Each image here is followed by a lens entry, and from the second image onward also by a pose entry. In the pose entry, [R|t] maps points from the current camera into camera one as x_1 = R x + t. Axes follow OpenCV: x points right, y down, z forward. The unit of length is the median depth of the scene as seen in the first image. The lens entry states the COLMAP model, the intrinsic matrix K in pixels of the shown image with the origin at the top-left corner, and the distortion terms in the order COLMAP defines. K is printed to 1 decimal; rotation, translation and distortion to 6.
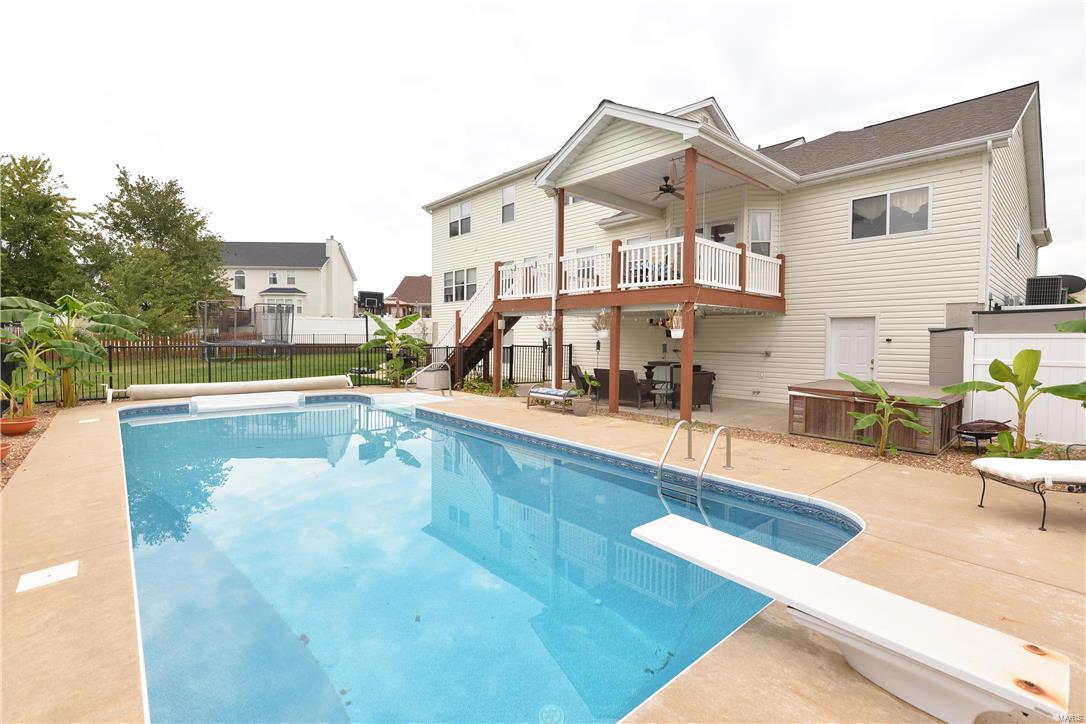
lens RADIAL K [[487.8, 0, 547.8], [0, 487.8, 358.2], [0, 0, 1]] dist [-0.014238, -0.000816]
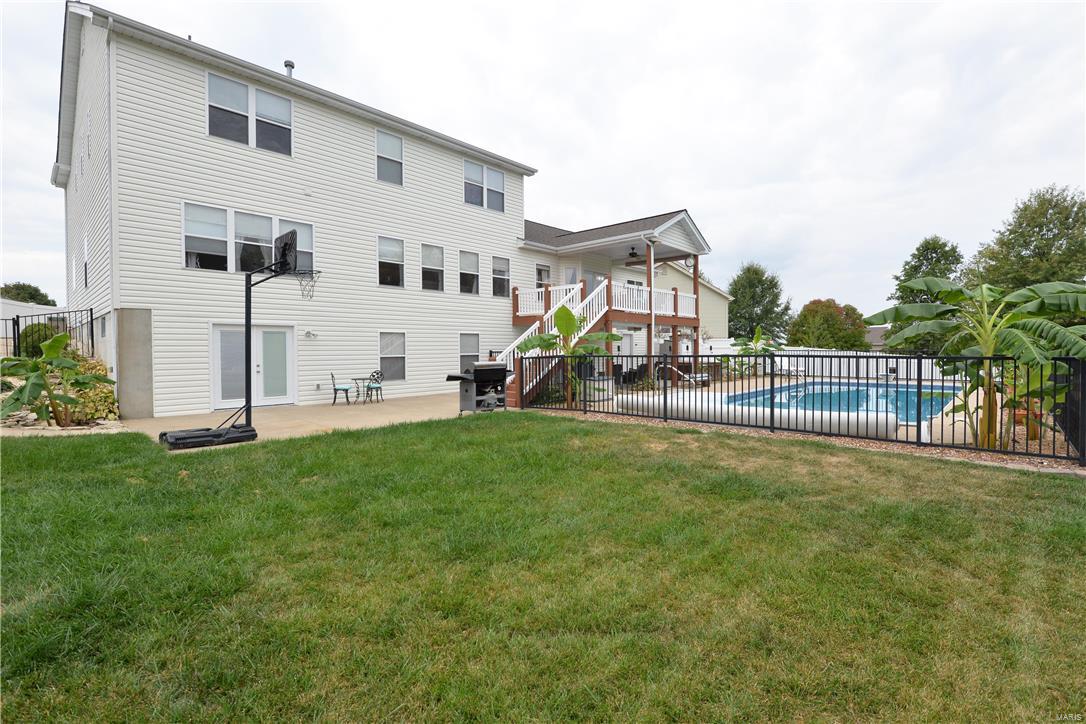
lens RADIAL K [[487.8, 0, 535.2], [0, 487.8, 364.1], [0, 0, 1]] dist [-0.014238, -0.000816]
pose [[-0.065267, -0.040684, 0.997038, -1.469463], [0.045661, 0.998000, 0.043712, -0.062693], [-0.996823, 0.048378, -0.063279, 1.511604]]
